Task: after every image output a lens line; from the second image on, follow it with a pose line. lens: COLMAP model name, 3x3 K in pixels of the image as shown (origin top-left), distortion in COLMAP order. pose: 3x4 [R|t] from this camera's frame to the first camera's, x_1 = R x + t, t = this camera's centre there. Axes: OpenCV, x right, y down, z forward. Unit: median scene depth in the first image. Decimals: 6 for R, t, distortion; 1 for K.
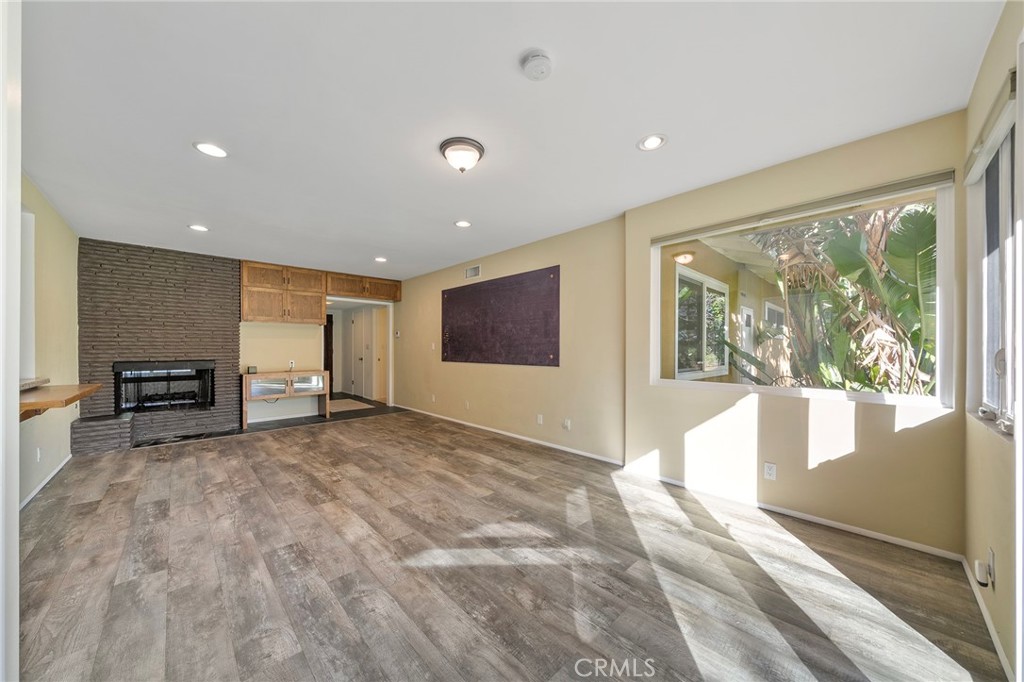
lens RADIAL K [[357.3, 0, 509.7], [0, 357.3, 349.0], [0, 0, 1]] dist [-0.004251, -0.000098]
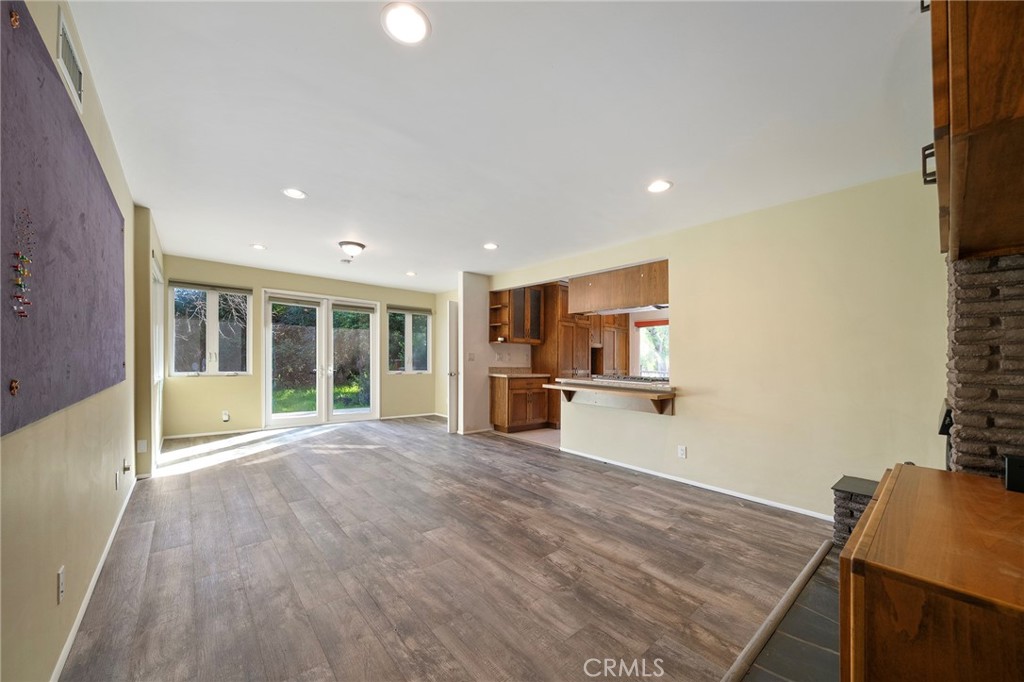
lens RADIAL K [[371.6, 0, 496.1], [0, 371.6, 358.3], [0, 0, 1]] dist [-0.000033, -0.000022]
pose [[-0.997088, -0.020183, 0.073539, -0.551383], [-0.020193, 0.999796, 0.000611, -0.002192], [-0.073536, -0.000876, -0.997292, 1.579516]]
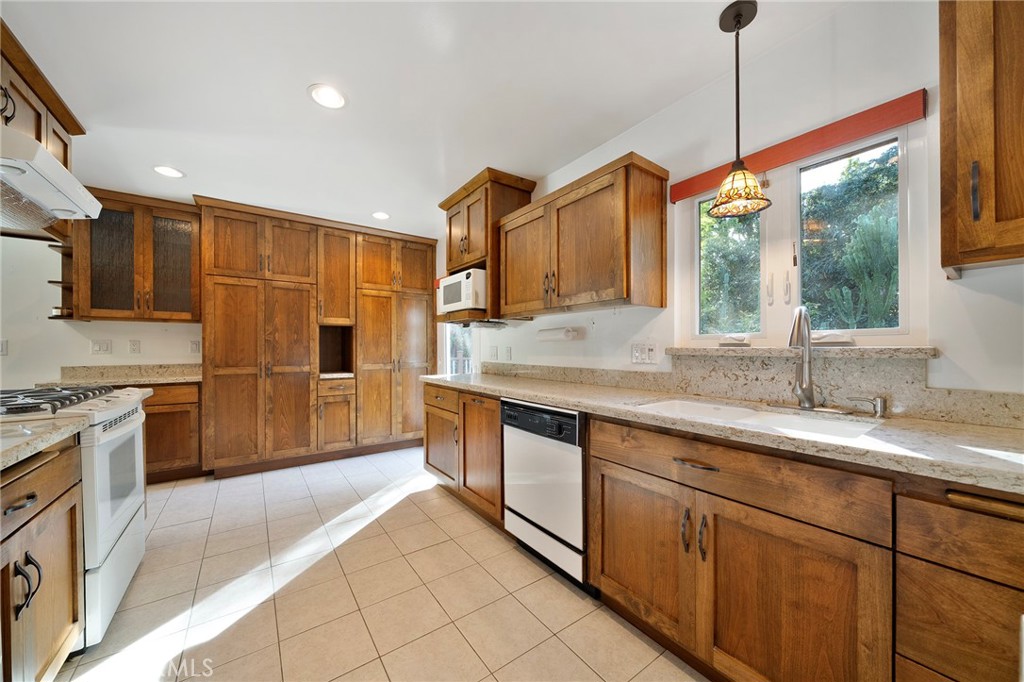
lens RADIAL K [[357.3, 0, 509.7], [0, 357.3, 349.0], [0, 0, 1]] dist [-0.004251, -0.000098]
pose [[-0.989928, 0.006017, 0.141443, -1.397762], [0.006688, 0.999969, 0.004269, -0.000158], [-0.141412, 0.005172, -0.989937, 0.749766]]
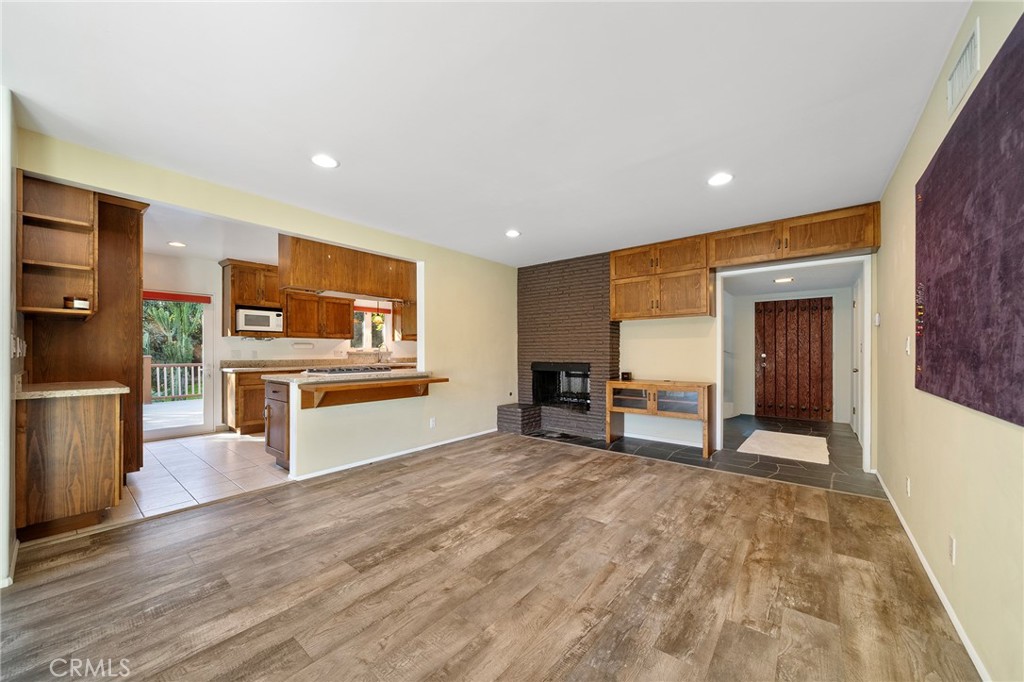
lens RADIAL K [[371.9, 0, 508.4], [0, 371.9, 350.2], [0, 0, 1]] dist [-0.001839, -0.000228]
pose [[0.117410, -0.001770, -0.993082, 0.171291], [-0.000932, 0.999998, -0.001892, -0.002439], [0.993083, 0.001148, 0.117408, 0.784498]]
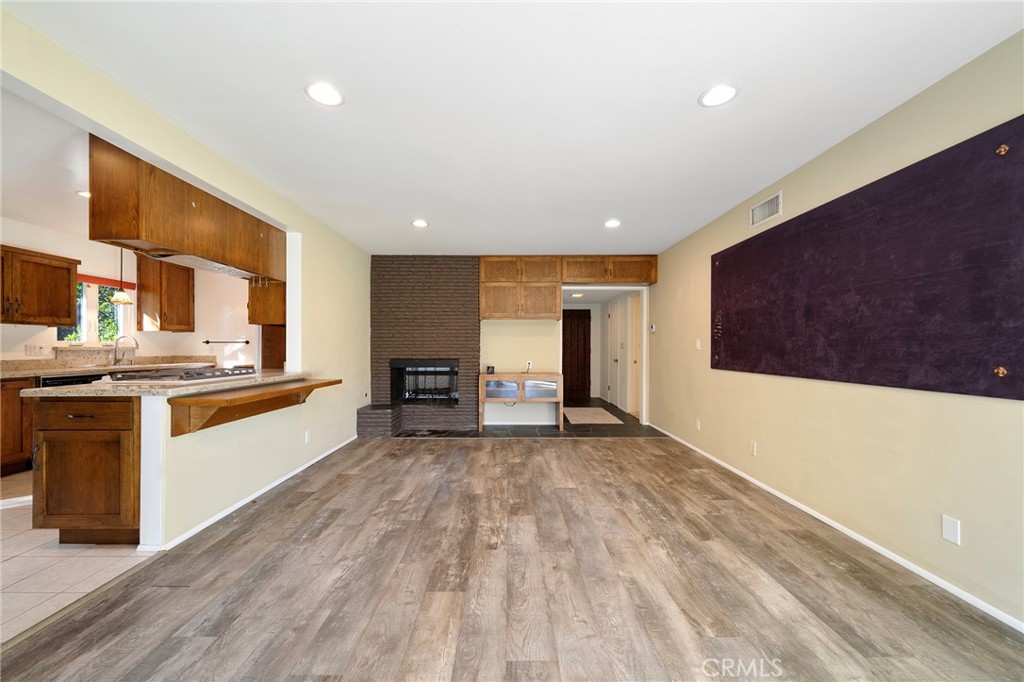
lens RADIAL K [[382.4, 0, 507.8], [0, 382.4, 346.3], [0, 0, 1]] dist [-0.000811, -0.000292]
pose [[0.722911, 0.000224, -0.690941, 0.021917], [-0.003575, 0.999988, -0.003417, -0.001171], [0.690932, 0.004940, 0.722903, 0.373828]]
